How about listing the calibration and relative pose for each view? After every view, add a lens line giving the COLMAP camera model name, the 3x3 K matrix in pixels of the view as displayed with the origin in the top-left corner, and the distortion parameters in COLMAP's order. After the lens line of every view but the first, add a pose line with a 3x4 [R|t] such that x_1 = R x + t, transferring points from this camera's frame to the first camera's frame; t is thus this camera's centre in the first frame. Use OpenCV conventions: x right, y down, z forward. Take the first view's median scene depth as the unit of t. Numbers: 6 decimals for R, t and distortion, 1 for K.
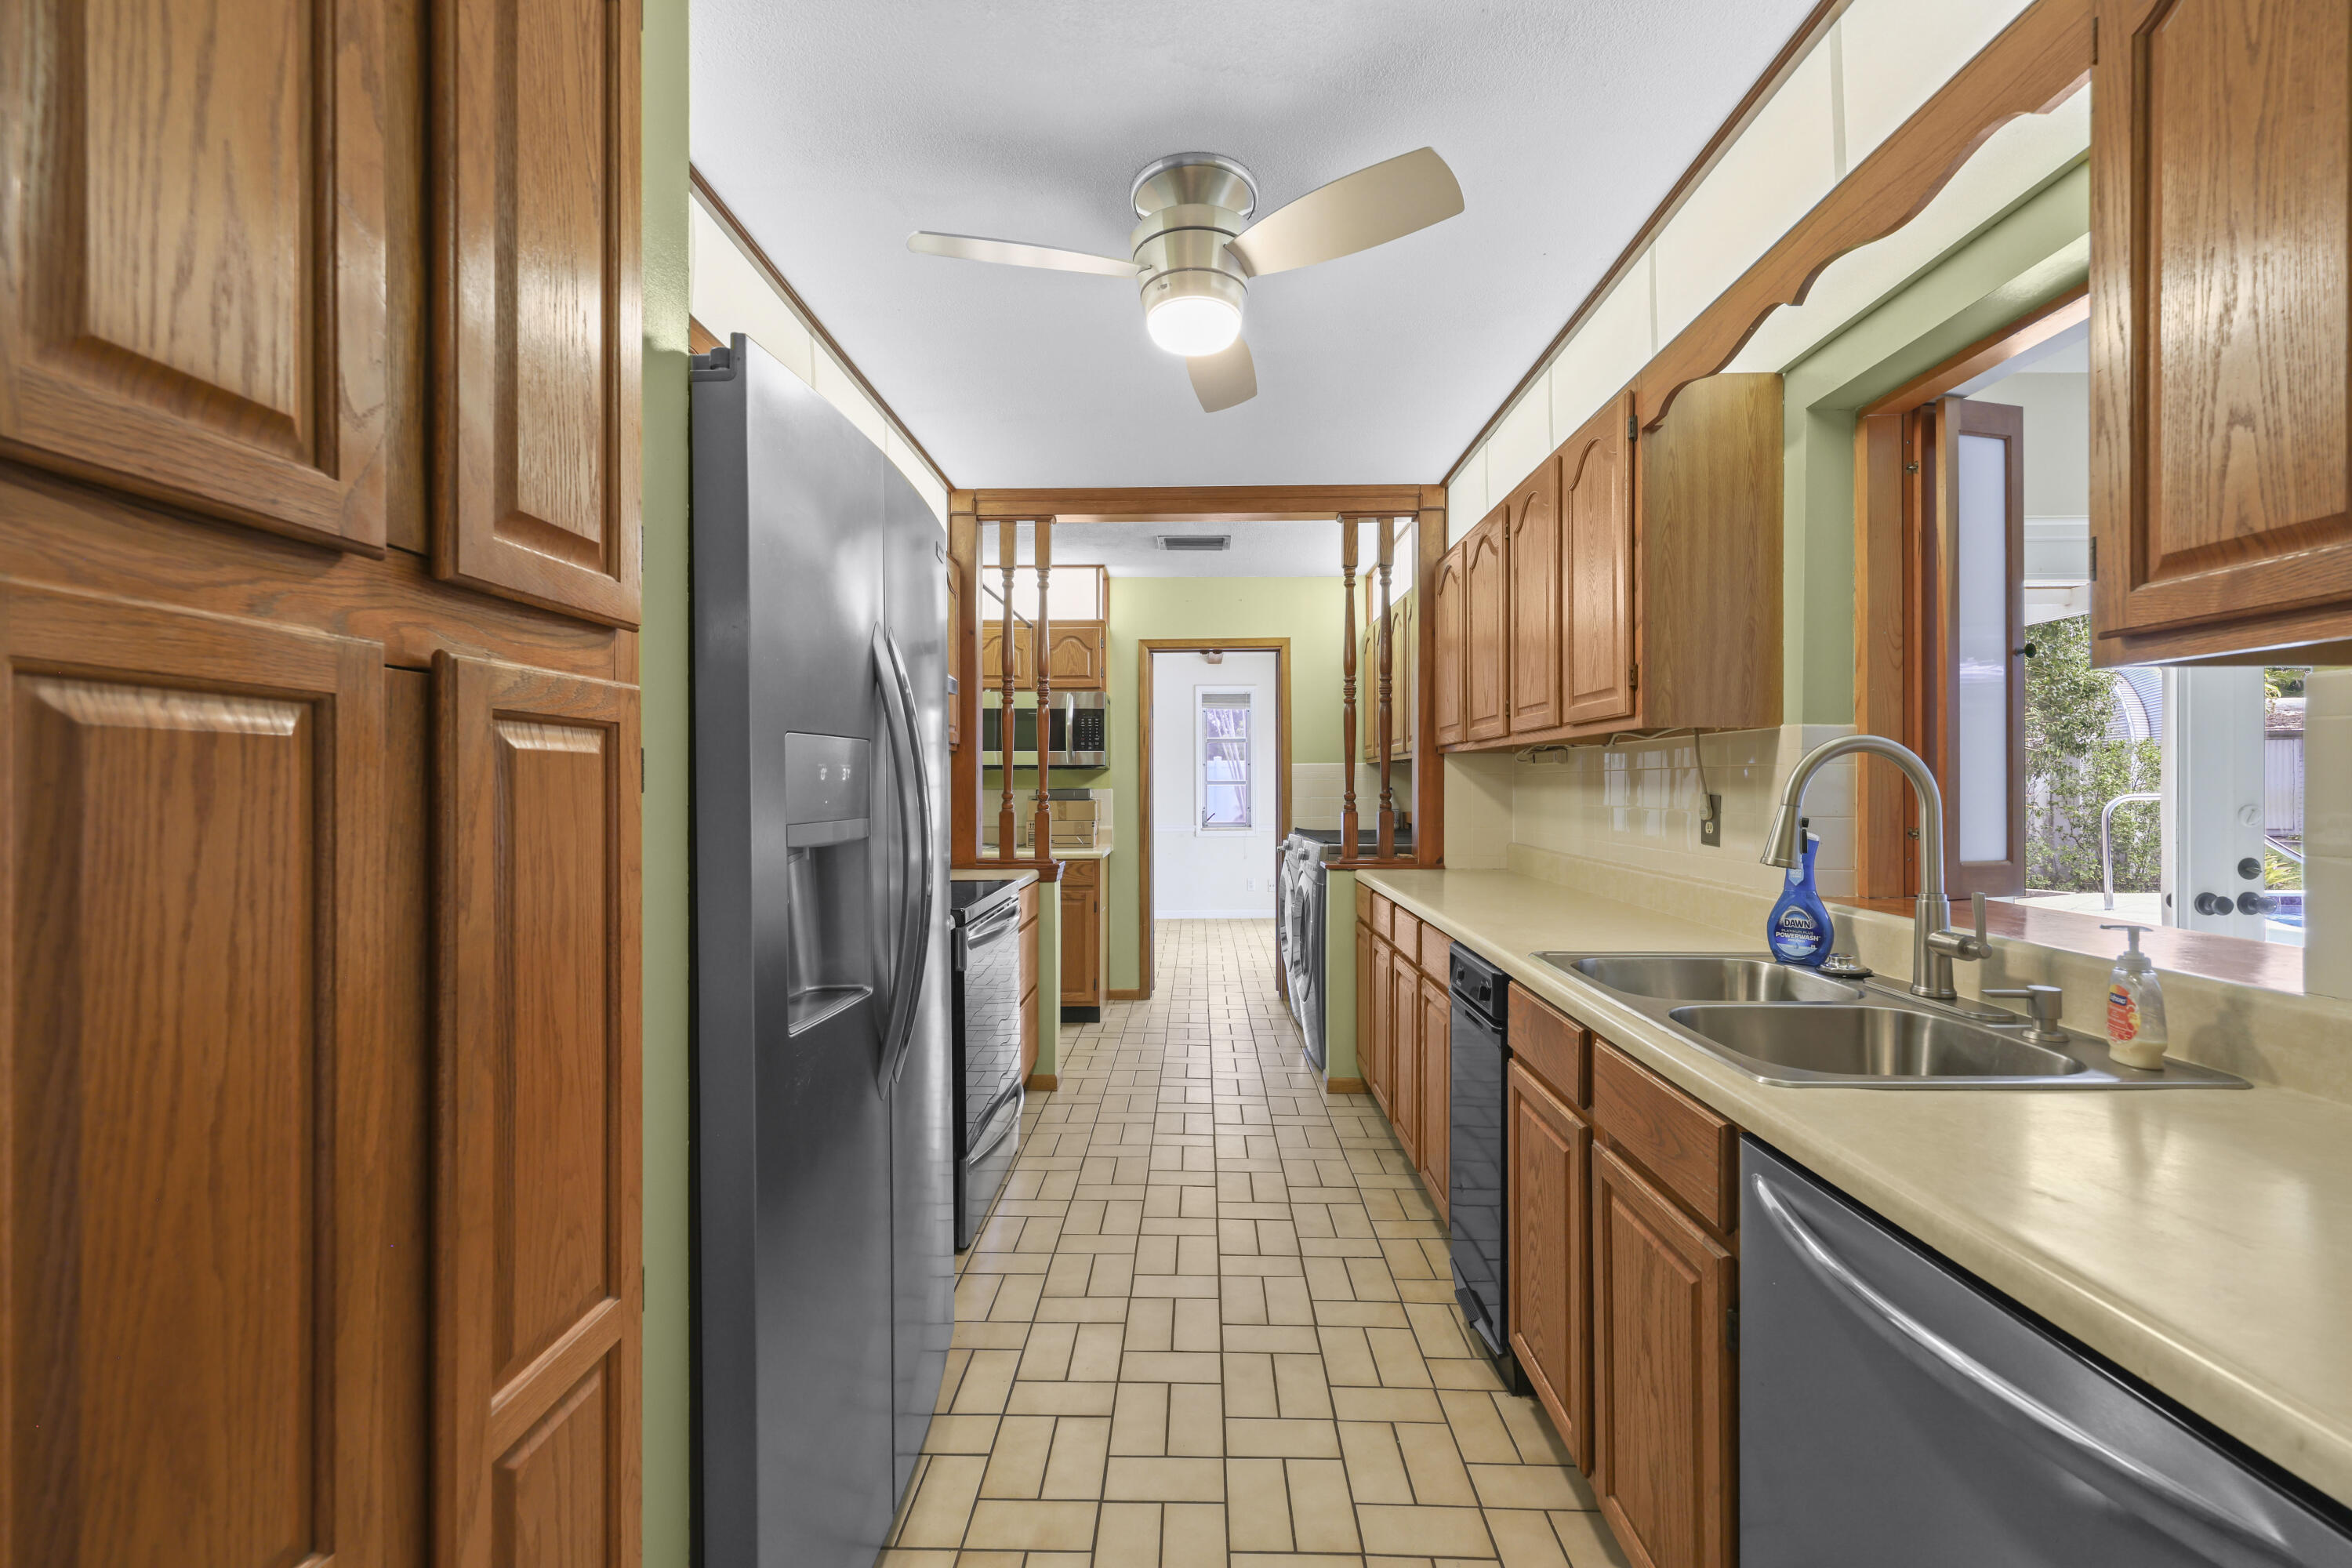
lens RADIAL K [[955.1, 0, 1175.9], [0, 955.1, 785.3], [0, 0, 1]] dist [0.004193, 0.000613]
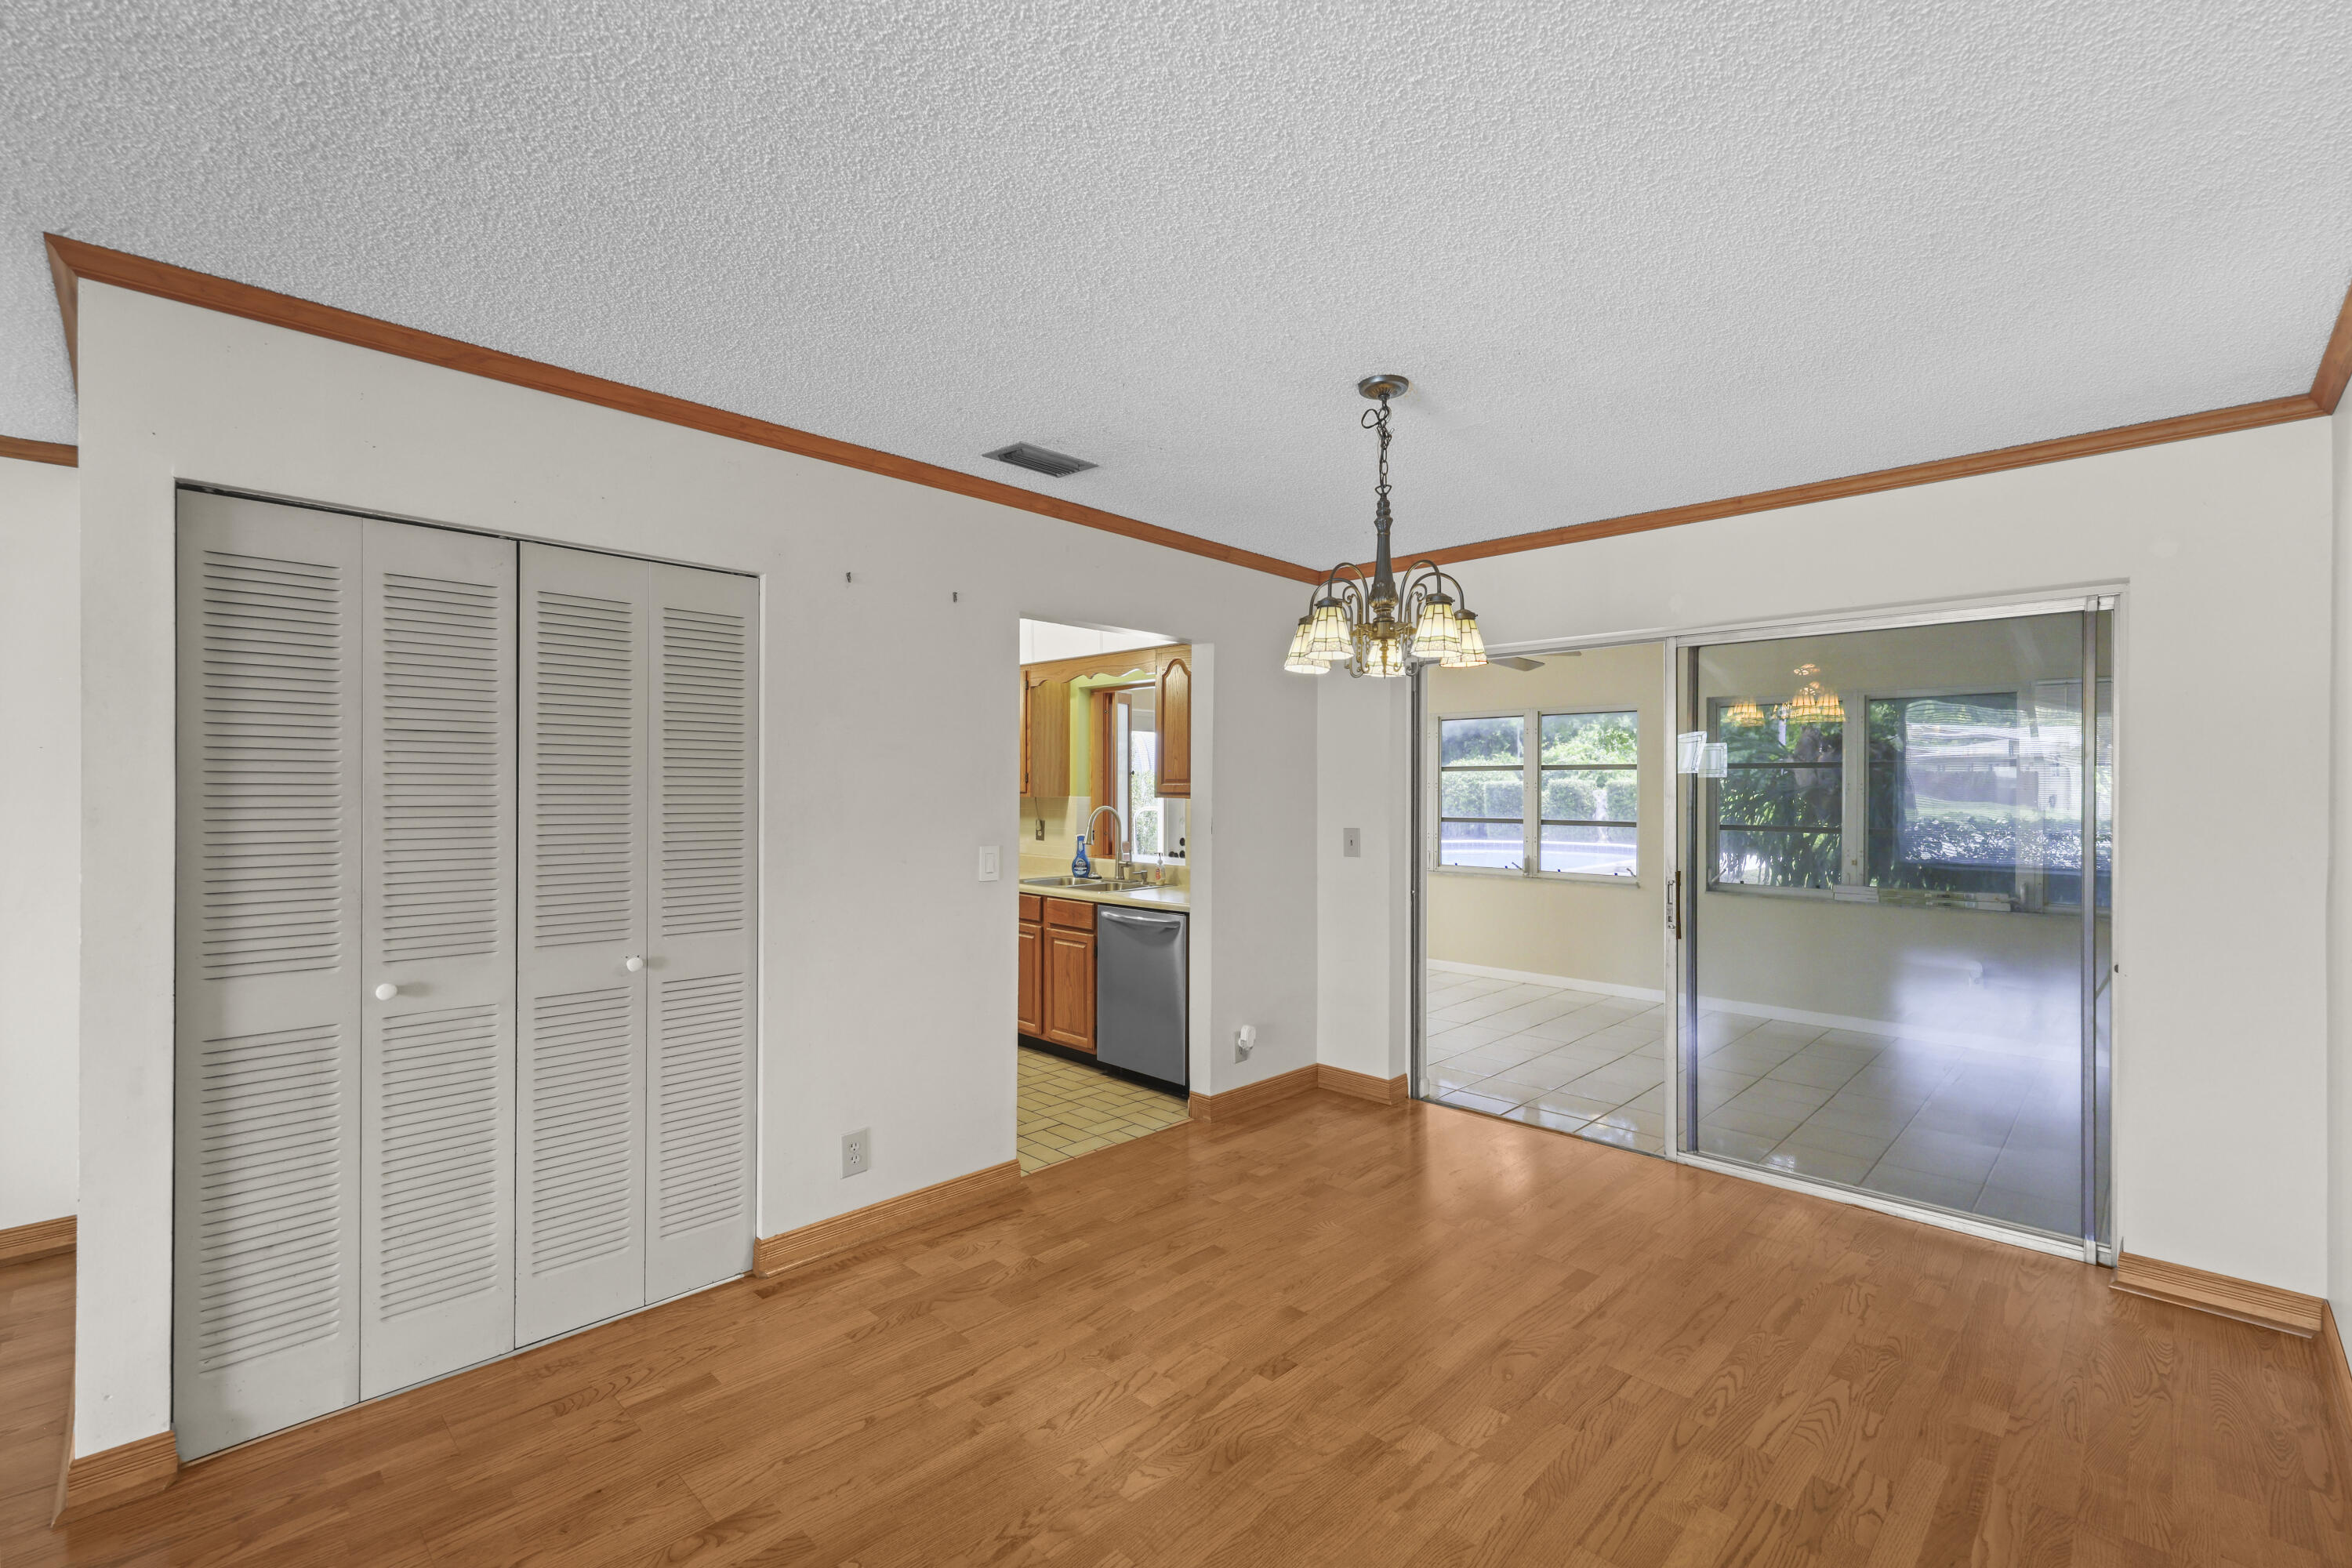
lens RADIAL K [[1009.6, 0, 1155.0], [0, 1009.6, 793.3], [0, 0, 1]] dist [0.004467, -0.000483]
pose [[0.696020, 0.000645, 0.718022, -1.348352], [-0.002528, 0.999996, 0.001552, -0.078199], [-0.718018, -0.002895, 0.696019, -1.269201]]
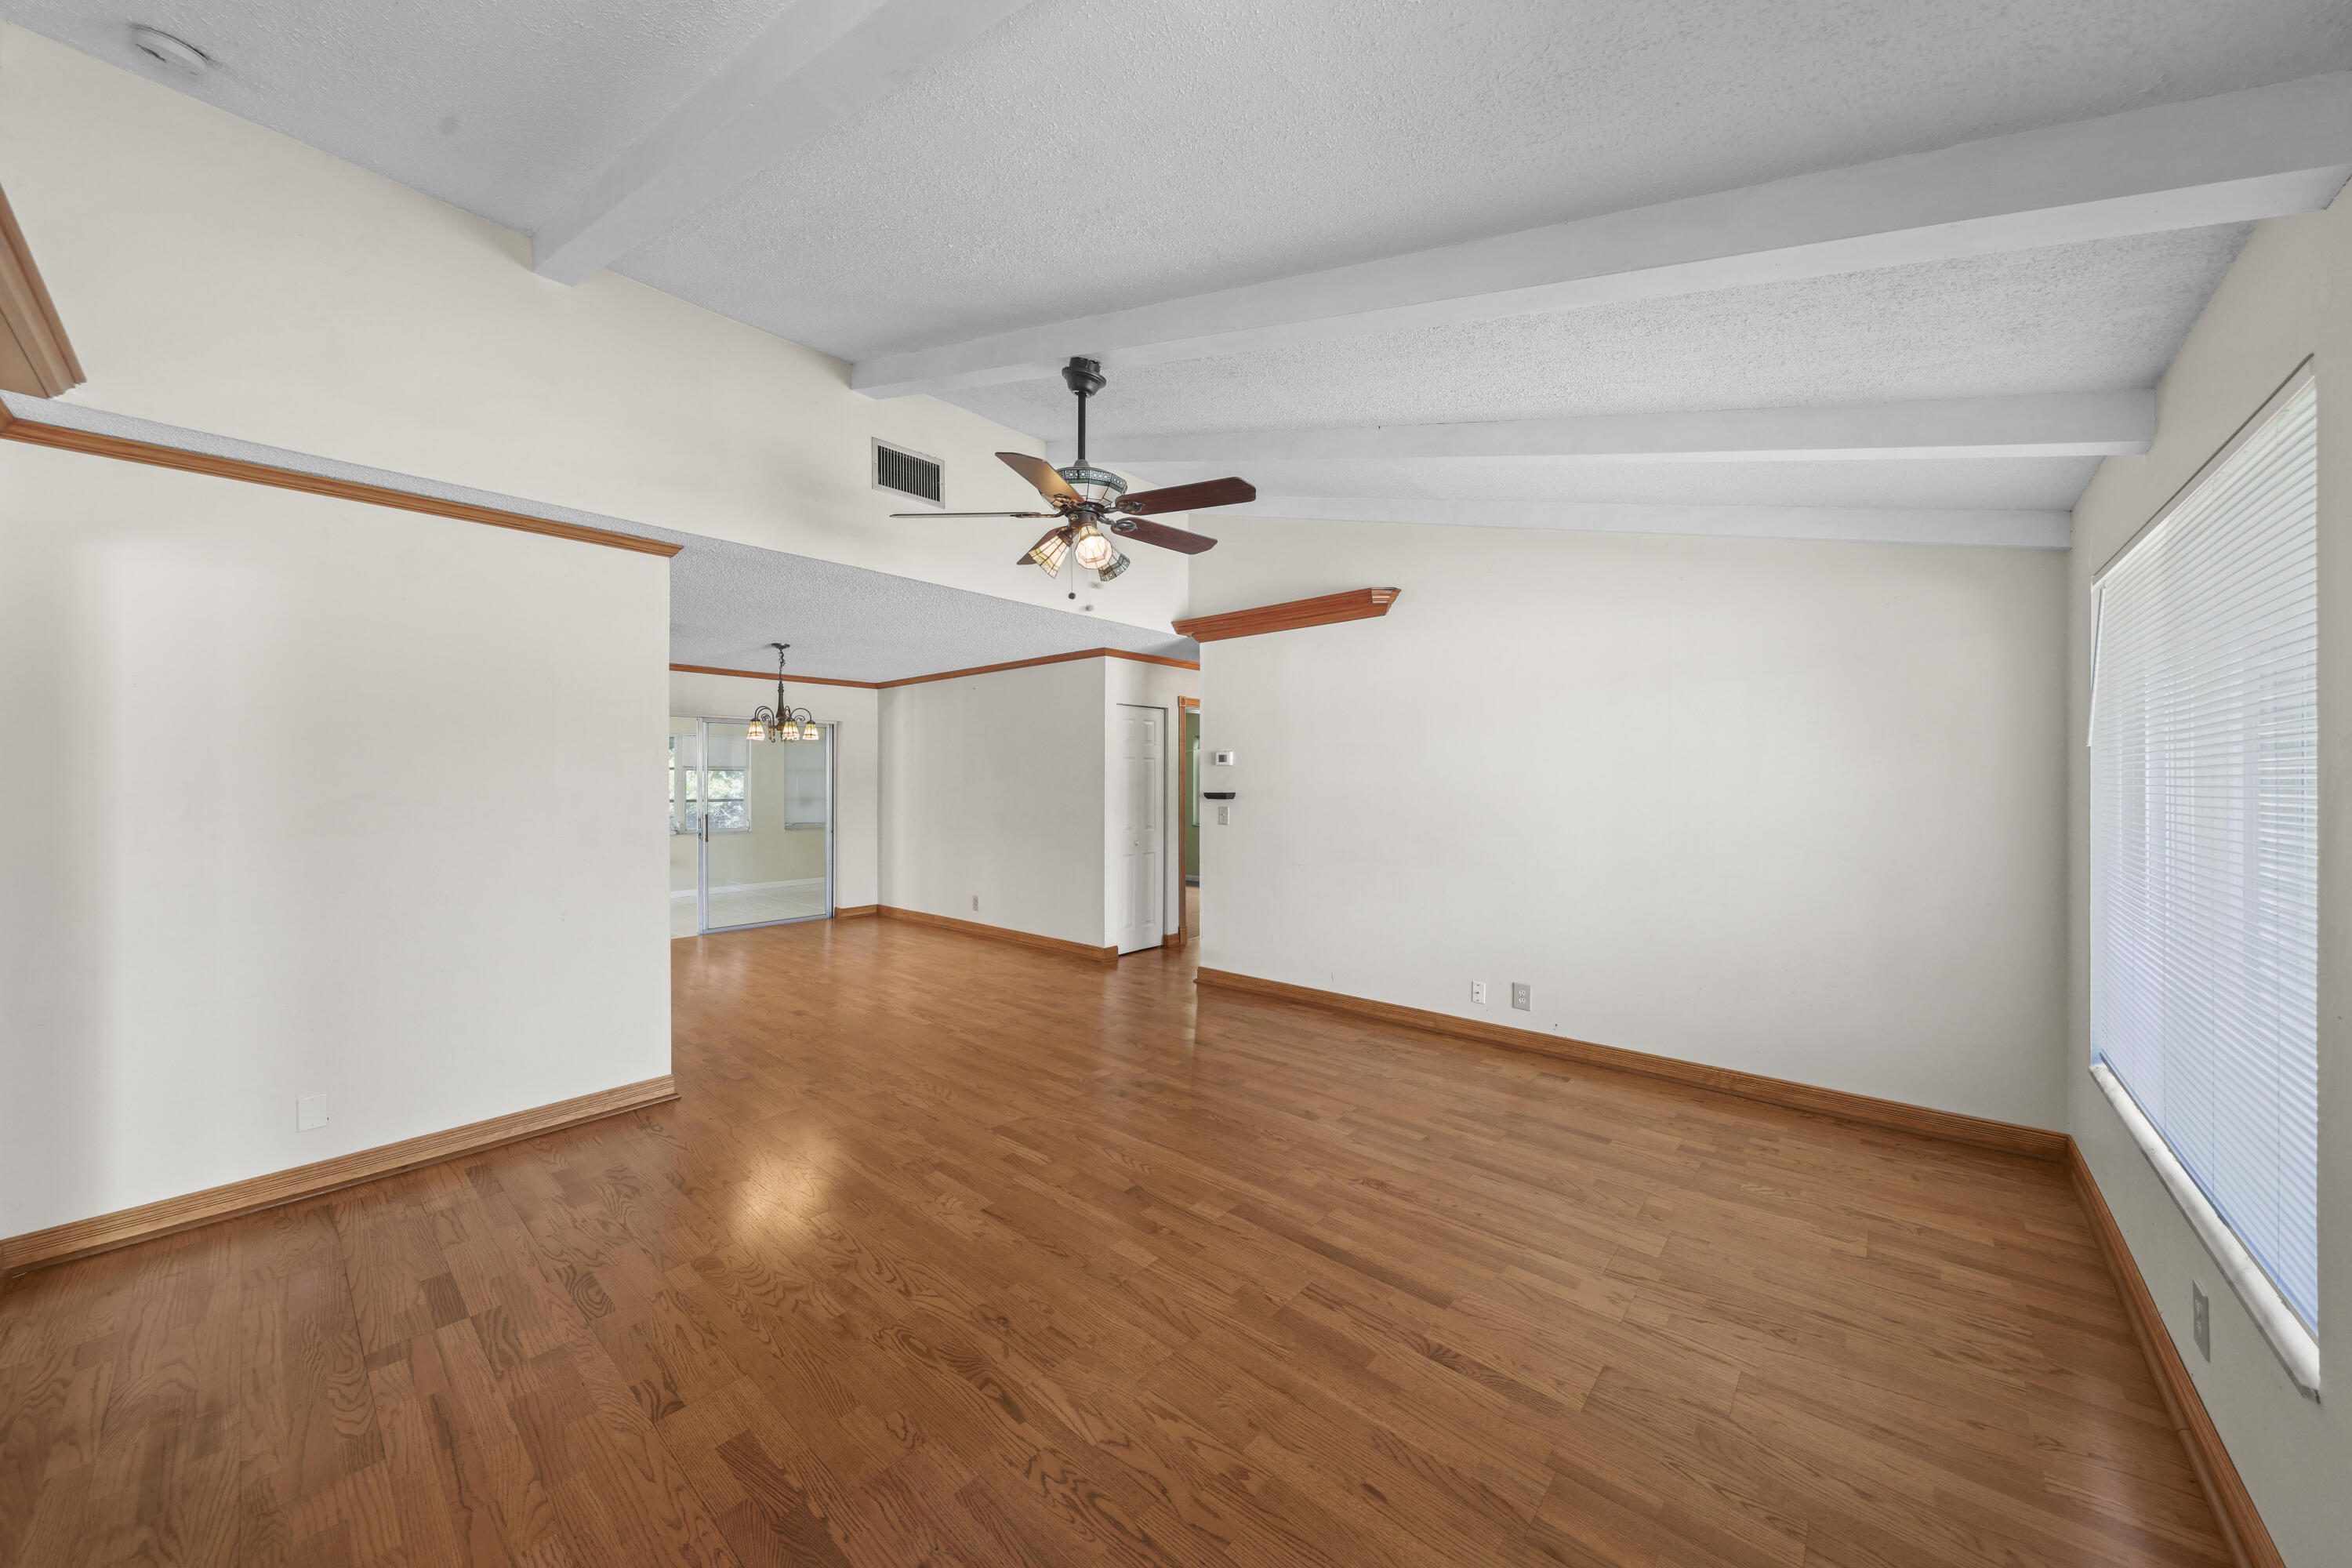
lens RADIAL K [[820.7, 0, 1186.5], [0, 820.7, 779.1], [0, 0, 1]] dist [0.001507, 0.000064]
pose [[-0.765989, 0.005415, 0.642831, -3.379815], [0.004469, 0.999985, -0.003099, -0.071452], [-0.642839, 0.000499, -0.766002, 0.789680]]
